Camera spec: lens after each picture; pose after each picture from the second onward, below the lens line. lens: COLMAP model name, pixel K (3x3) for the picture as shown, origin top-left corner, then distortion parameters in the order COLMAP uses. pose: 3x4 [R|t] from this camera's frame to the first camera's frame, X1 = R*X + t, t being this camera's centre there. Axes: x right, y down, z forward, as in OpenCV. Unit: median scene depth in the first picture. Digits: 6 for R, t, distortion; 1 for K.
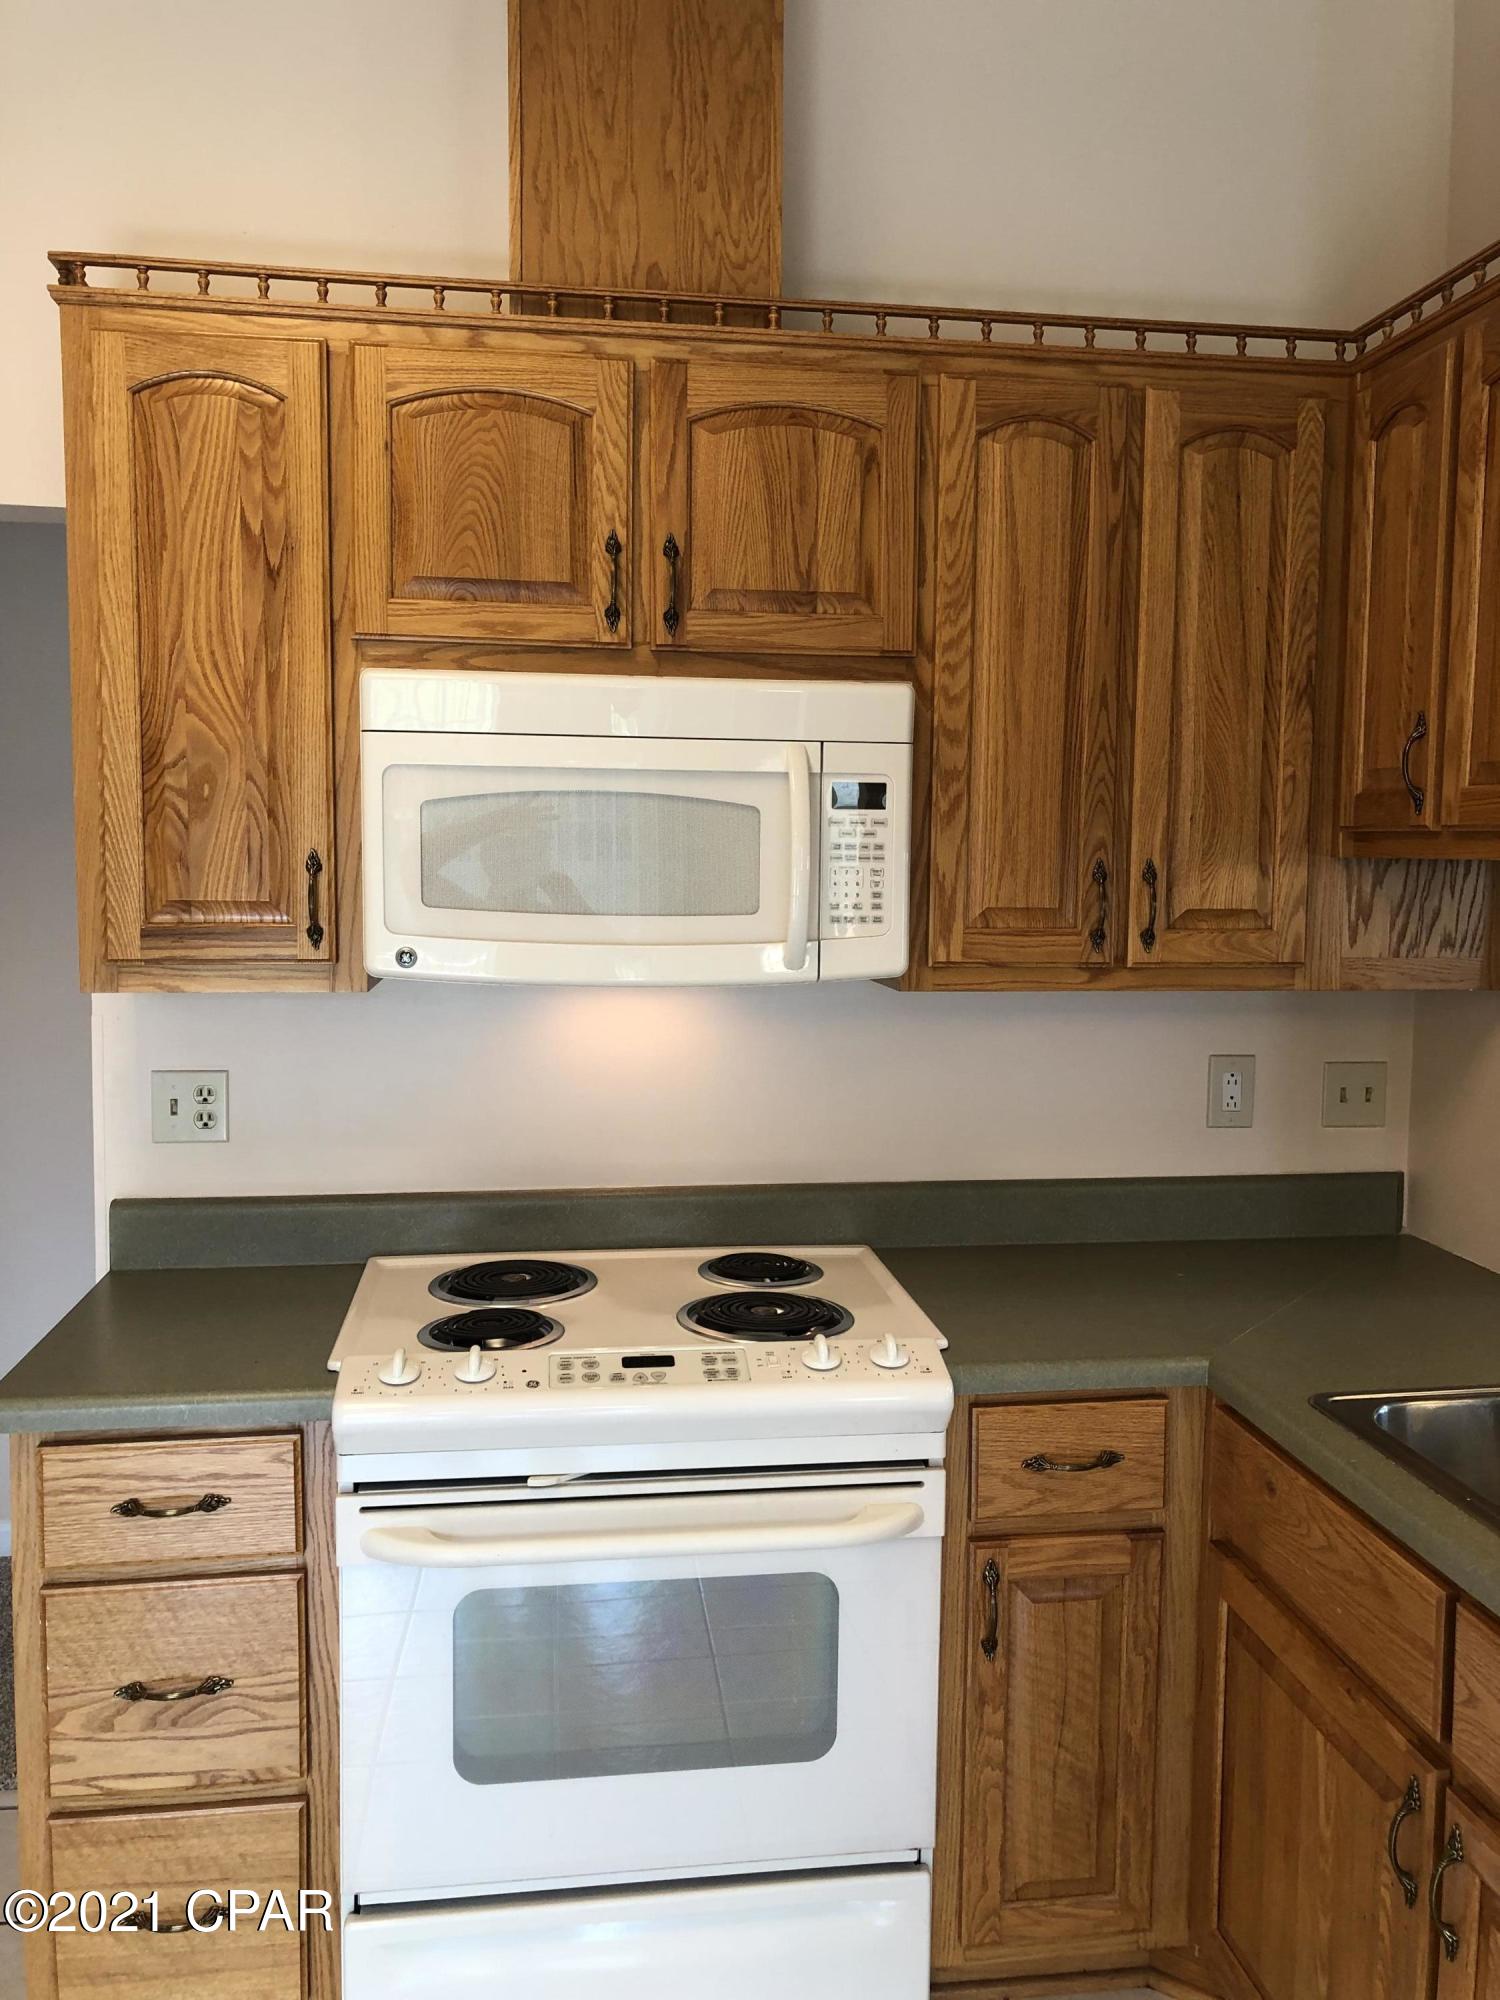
lens RADIAL K [[1615.6, 0, 780.6], [0, 1615.6, 991.2], [0, 0, 1]] dist [0.005014, 0.013373]
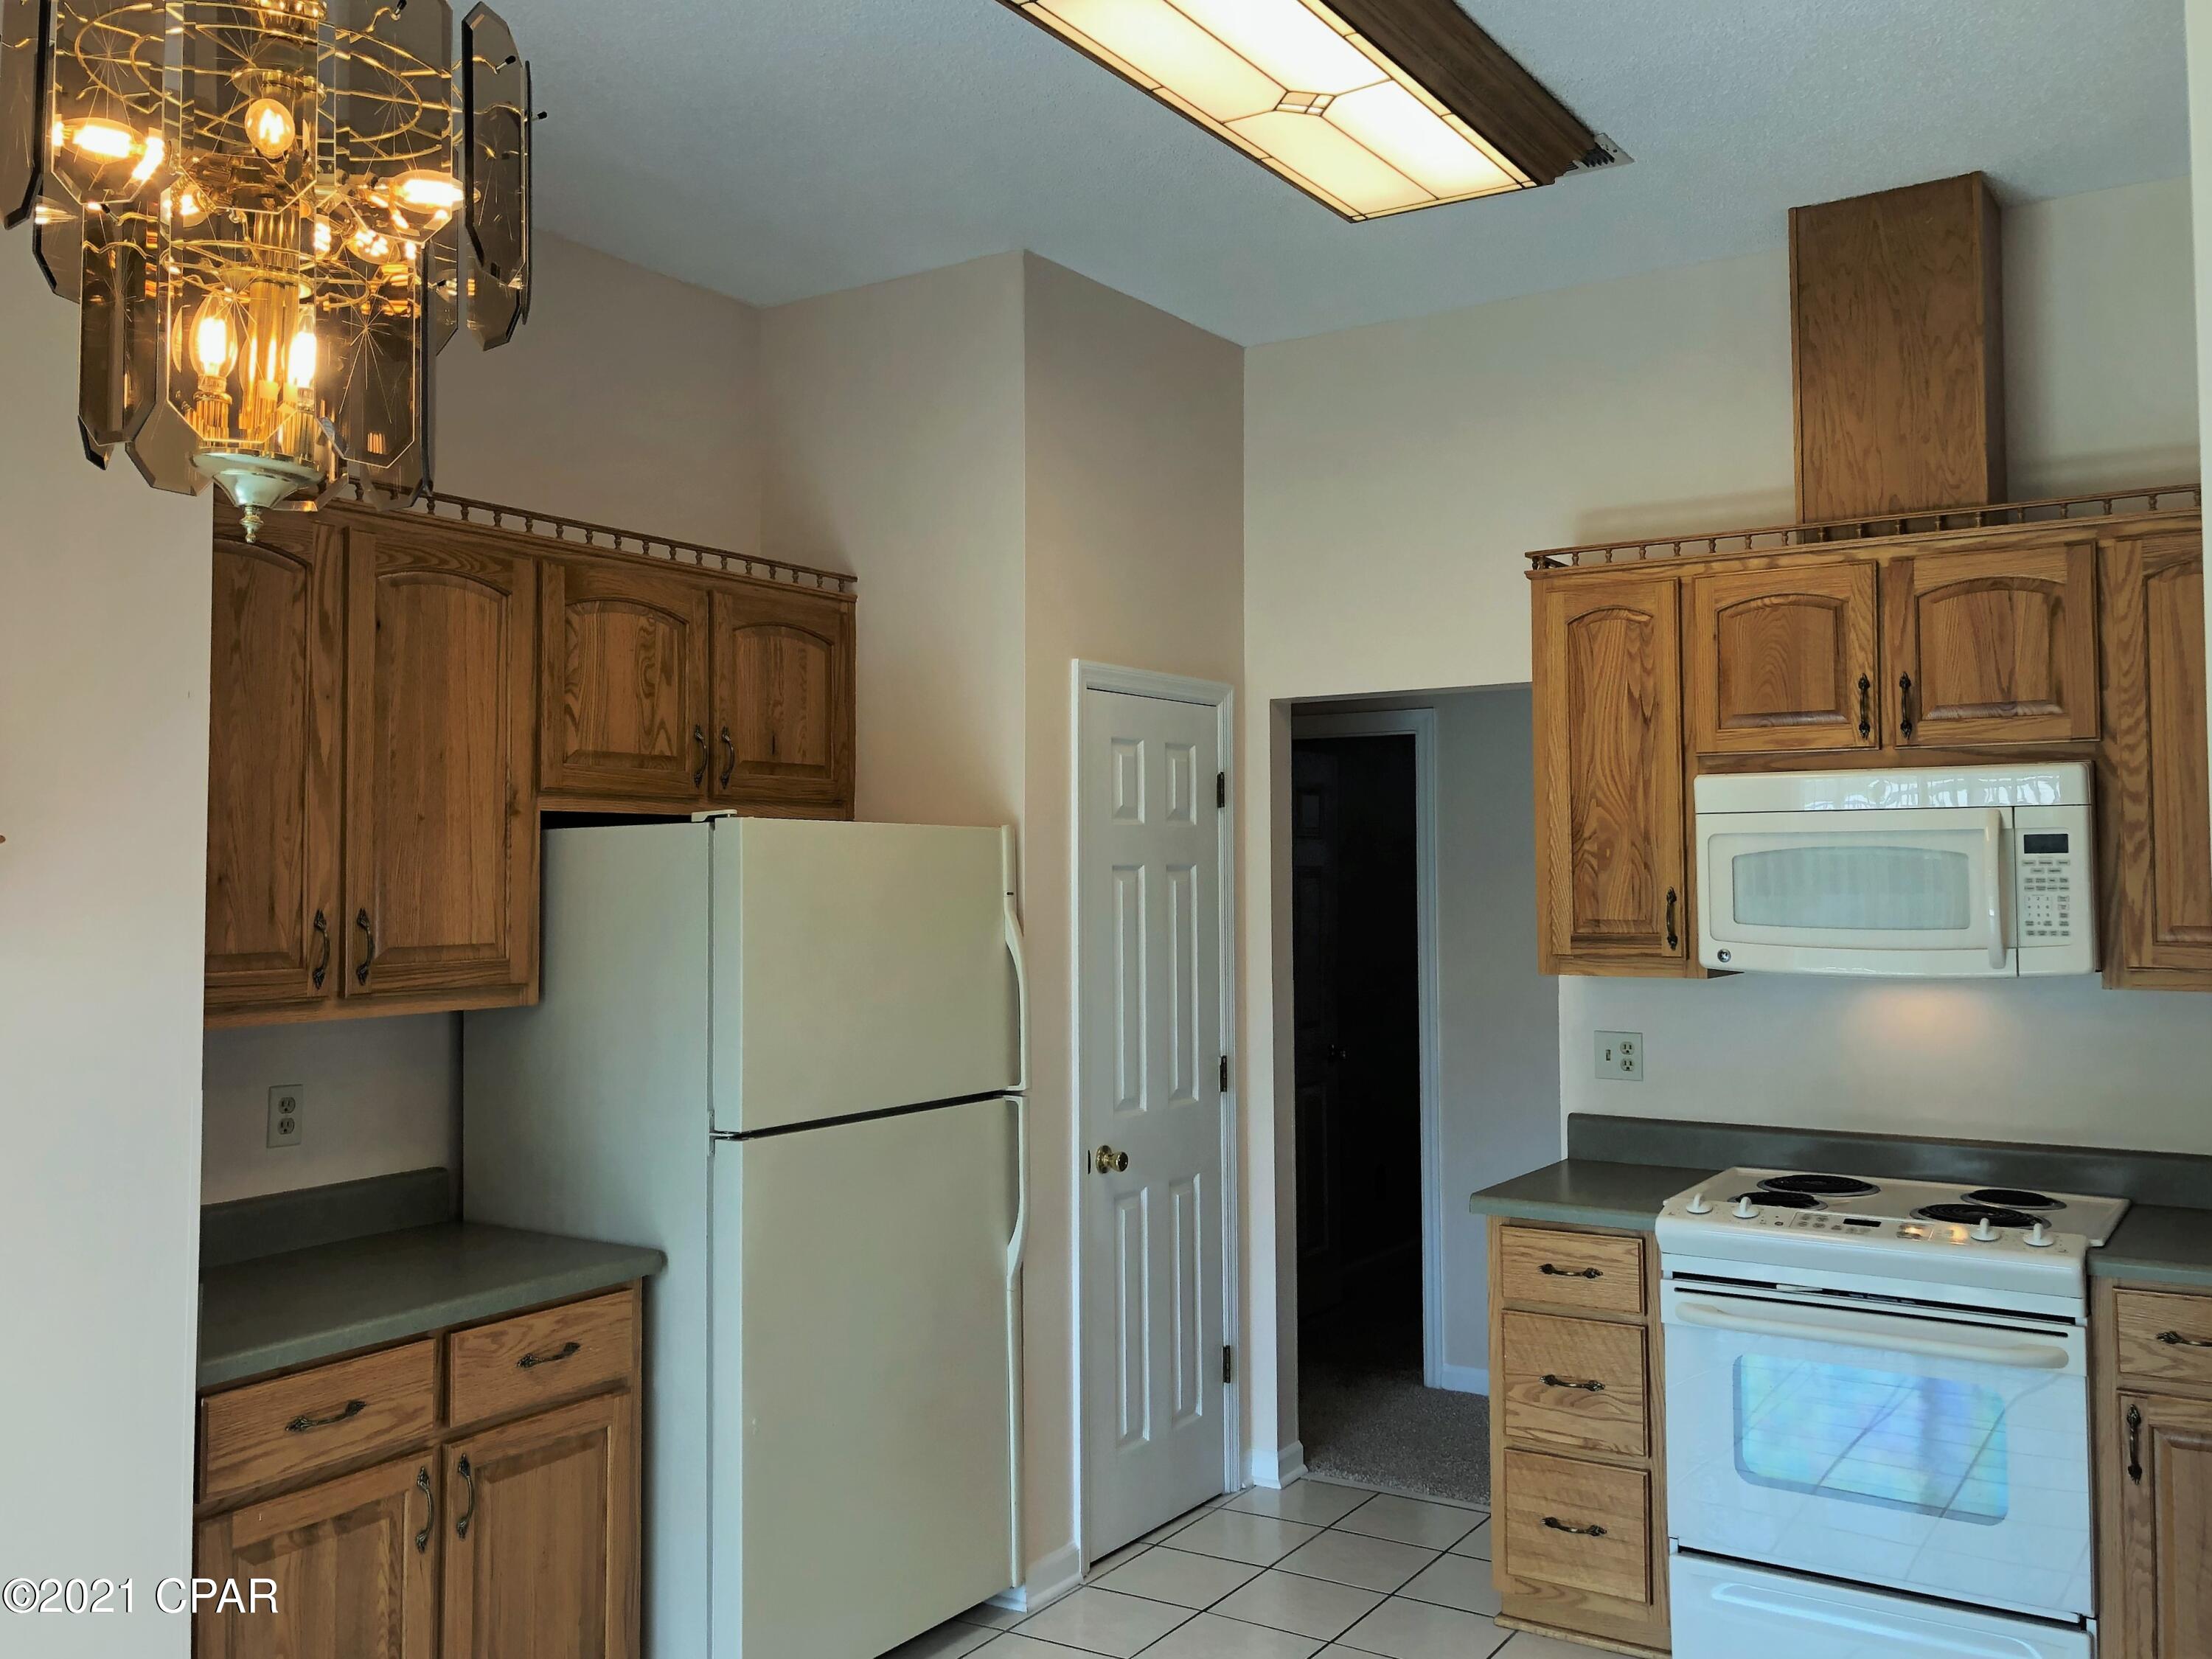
lens RADIAL K [[1841.6, 0, 1094.8], [0, 1841.6, 808.5], [0, 0, 1]] dist [0.006635, 0.010736]
pose [[0.742589, -0.039112, -0.668604, 0.511131], [-0.040671, 0.993817, -0.103308, 0.046421], [0.668511, 0.103909, 0.736407, -0.734605]]
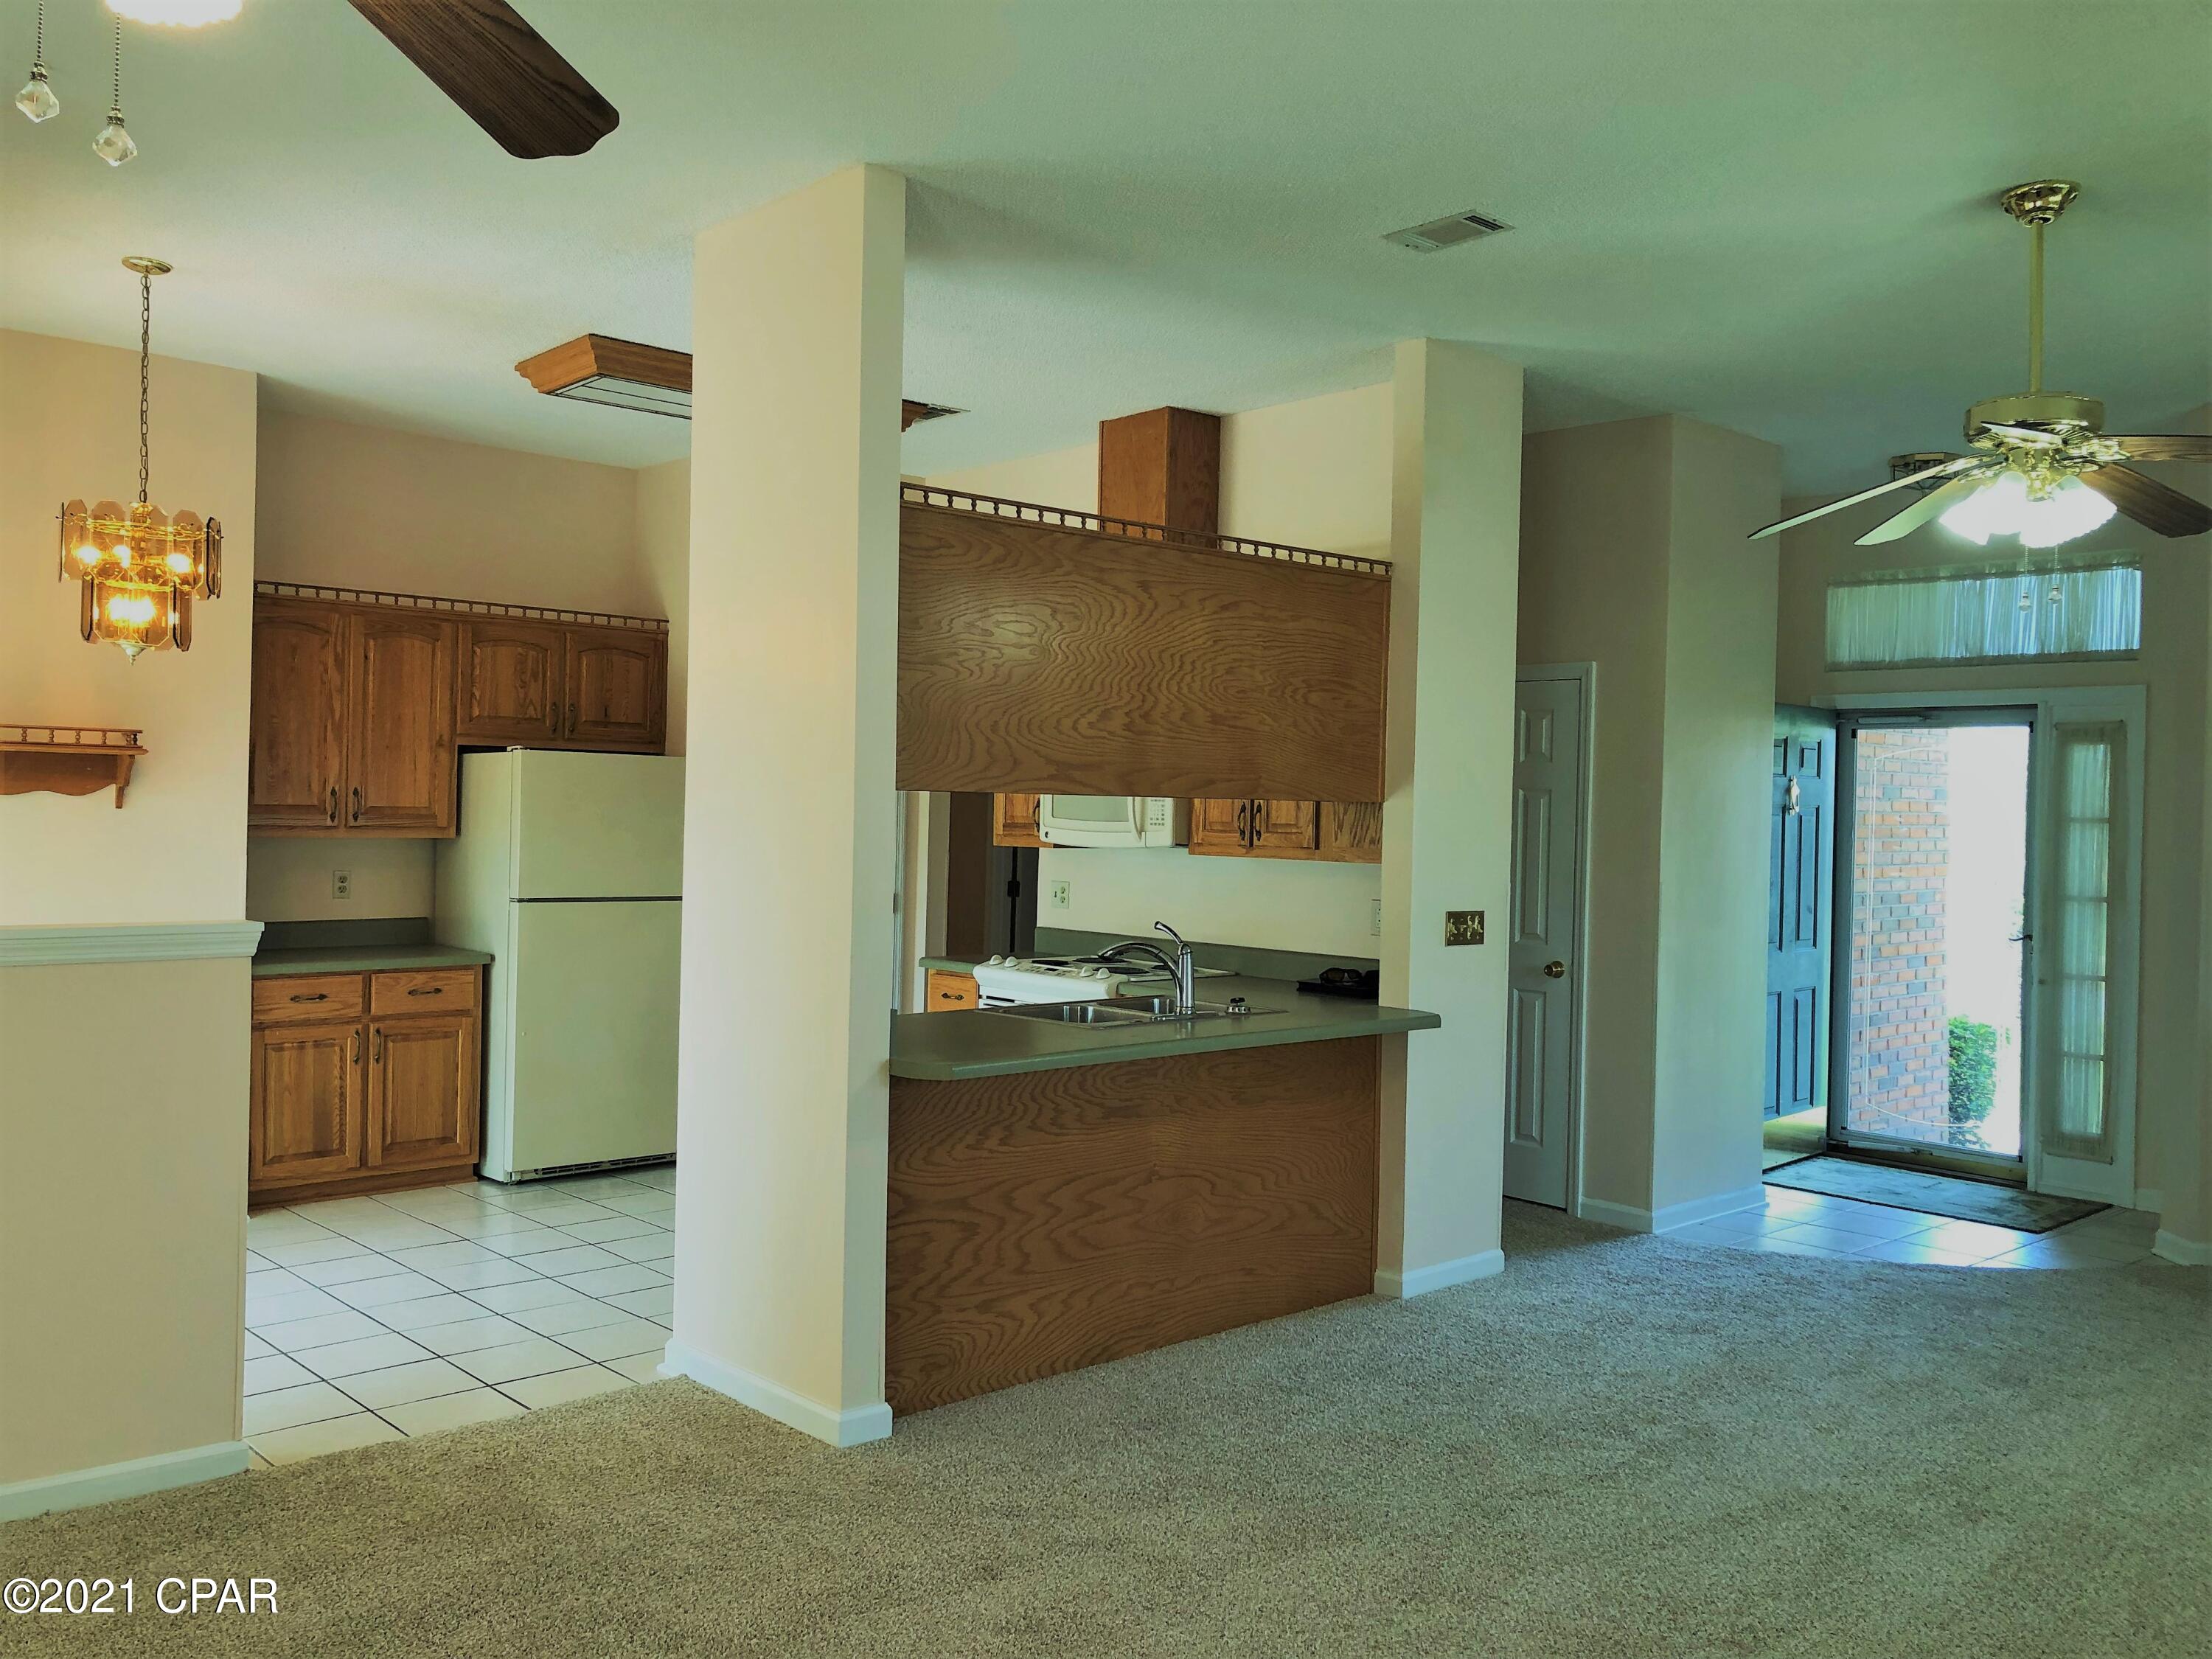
lens RADIAL K [[1786.8, 0, 1106.0], [0, 1786.8, 829.5], [0, 0, 1]] dist [0.005014, 0.013373]
pose [[0.554014, 0.011365, -0.832430, 2.438087], [-0.083221, 0.995654, -0.041794, 0.092502], [0.828338, 0.092430, 0.552552, -0.670477]]
